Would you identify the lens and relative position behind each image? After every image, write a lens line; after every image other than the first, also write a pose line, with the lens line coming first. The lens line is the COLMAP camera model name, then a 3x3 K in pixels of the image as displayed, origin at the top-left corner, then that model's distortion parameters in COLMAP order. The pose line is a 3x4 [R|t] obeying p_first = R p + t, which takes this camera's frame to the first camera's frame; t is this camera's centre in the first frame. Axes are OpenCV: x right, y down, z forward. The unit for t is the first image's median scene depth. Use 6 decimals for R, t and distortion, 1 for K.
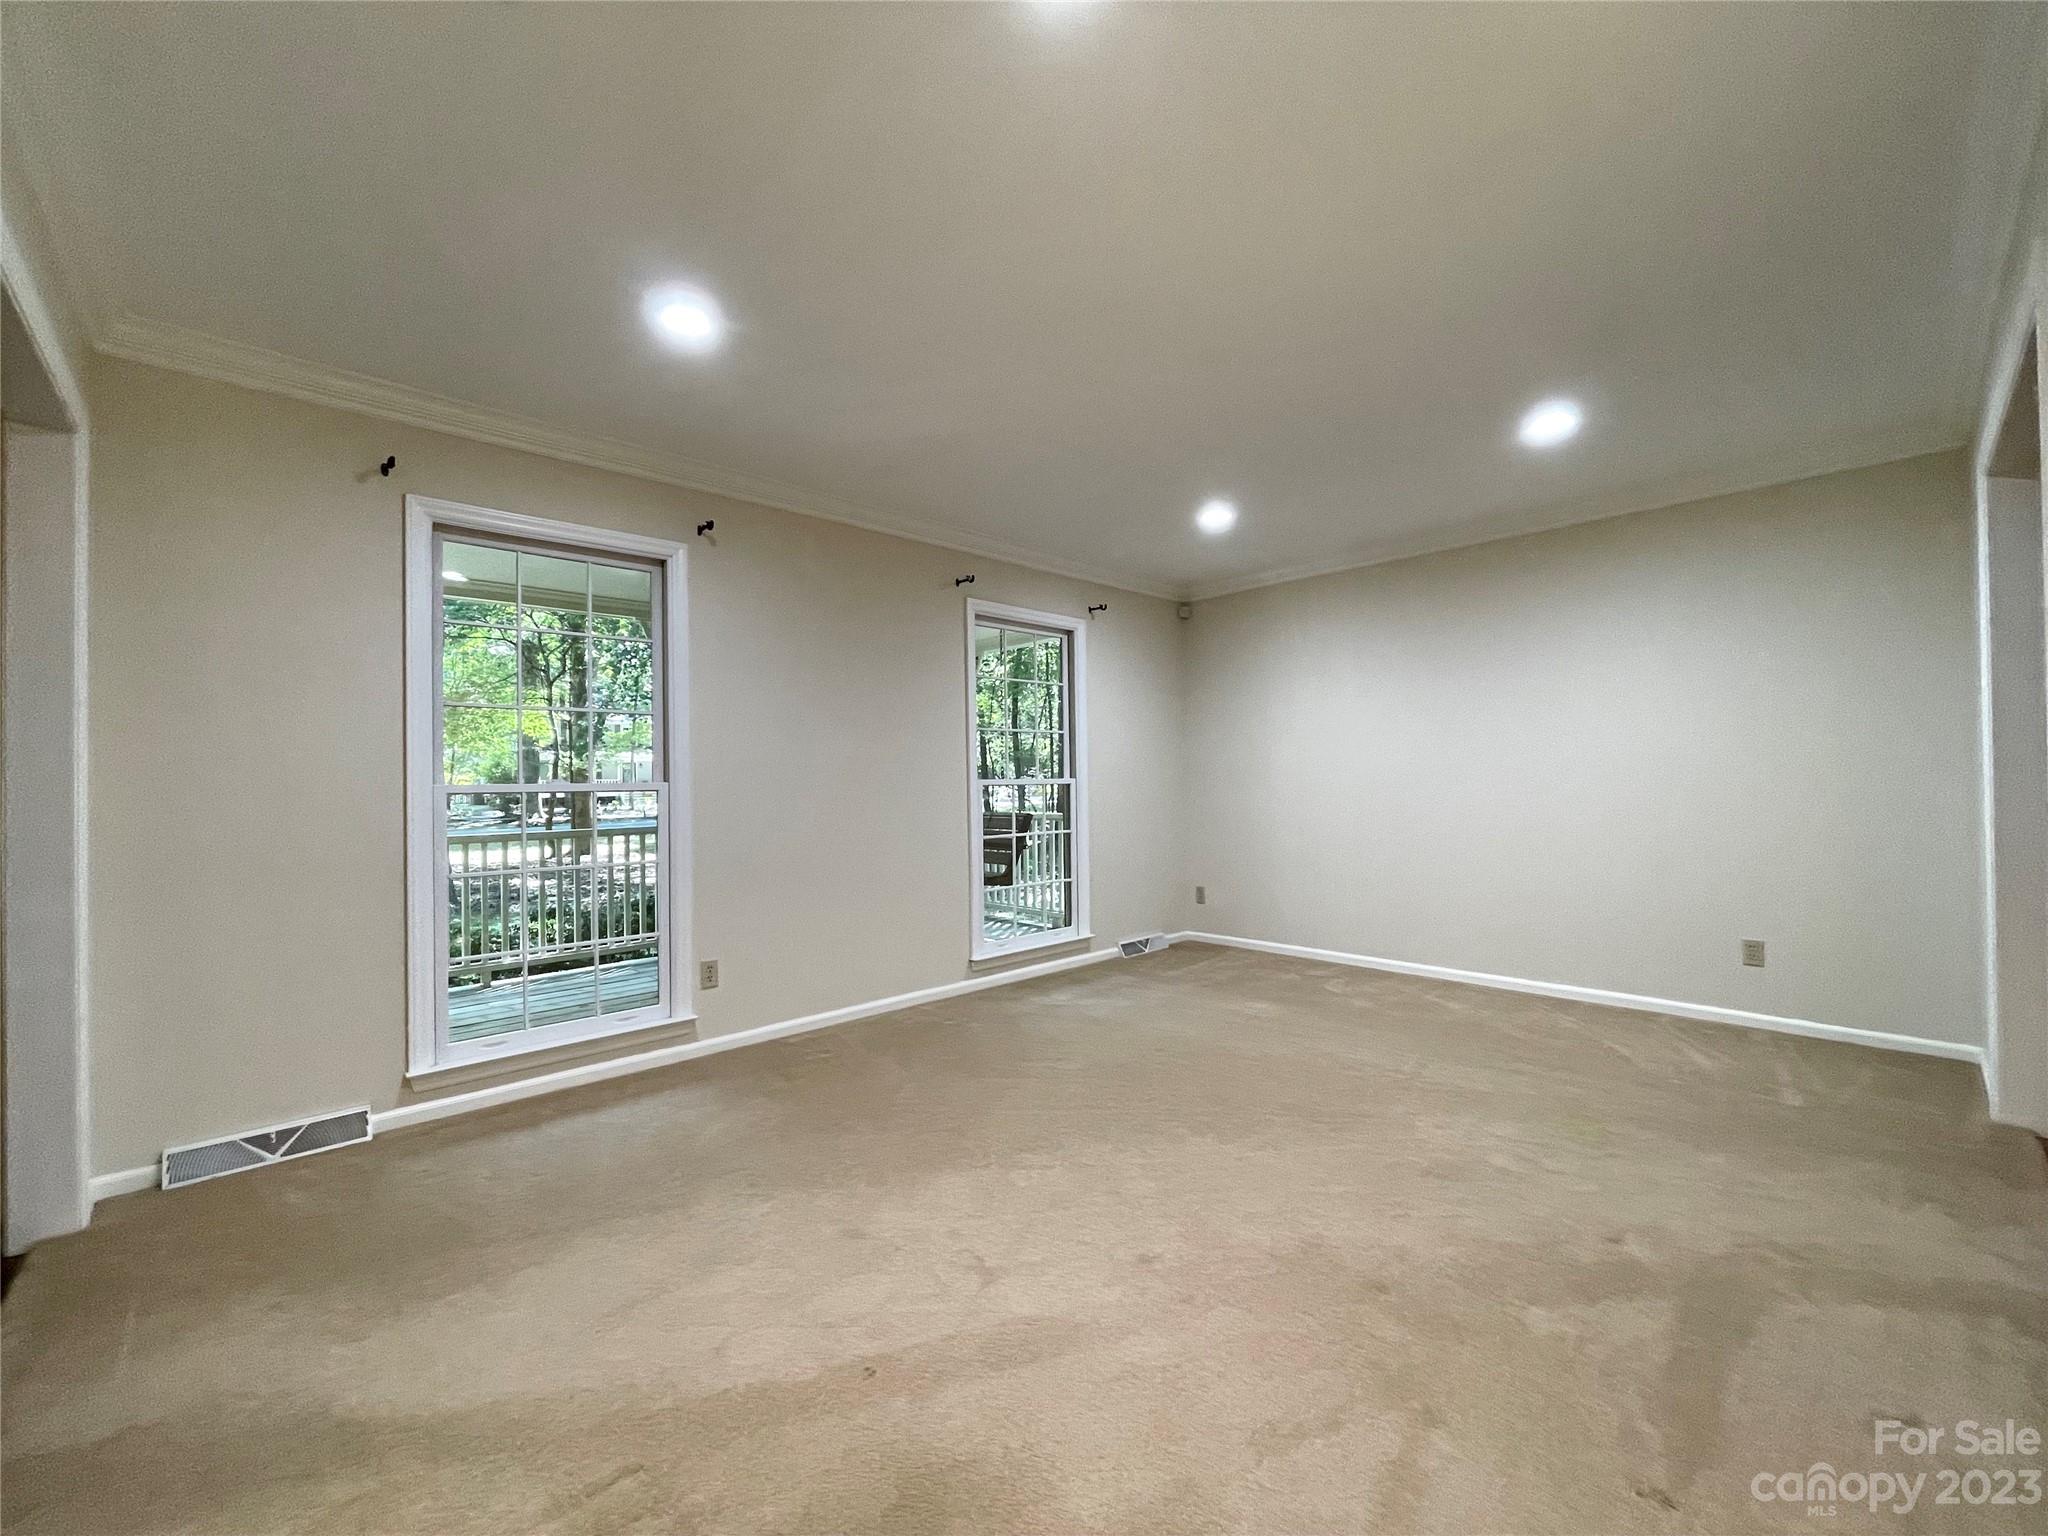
lens RADIAL K [[830.0, 0, 1018.5], [0, 830.0, 783.5], [0, 0, 1]] dist [-0.001215, -0.000194]
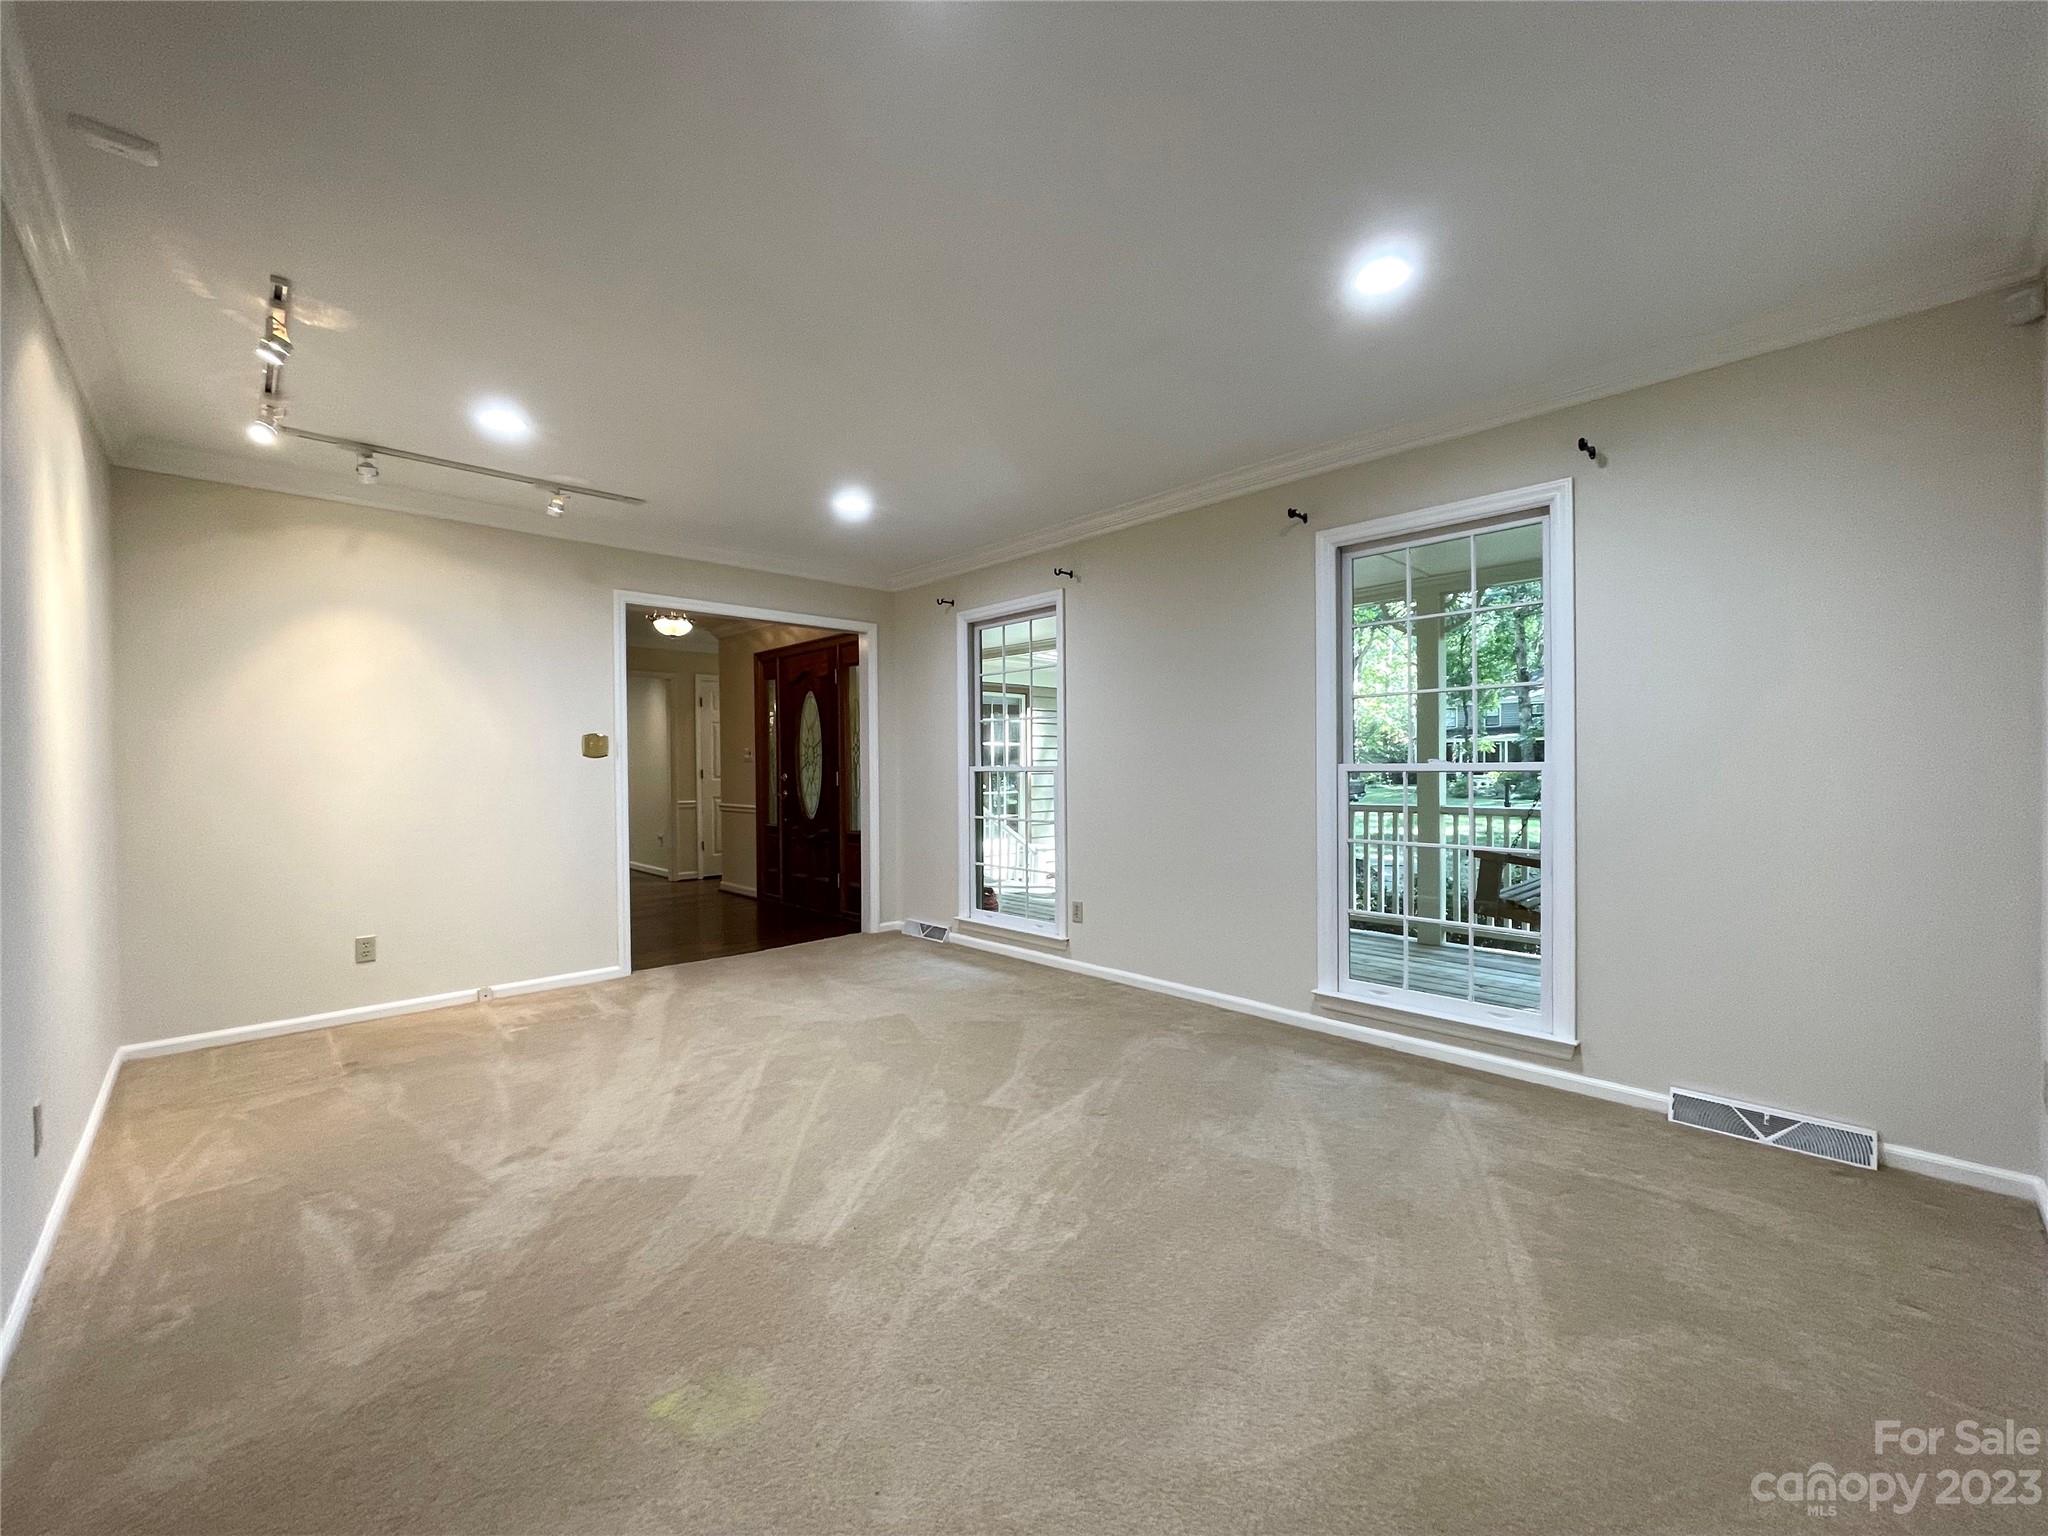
lens RADIAL K [[830.0, 0, 1018.6], [0, 830.0, 754.0], [0, 0, 1]] dist [-0.001215, -0.000194]
pose [[0.008724, -0.007074, -0.999937, 0.455789], [-0.005100, 0.999962, -0.007119, 0.001358], [0.999949, 0.005162, 0.008687, 0.460990]]
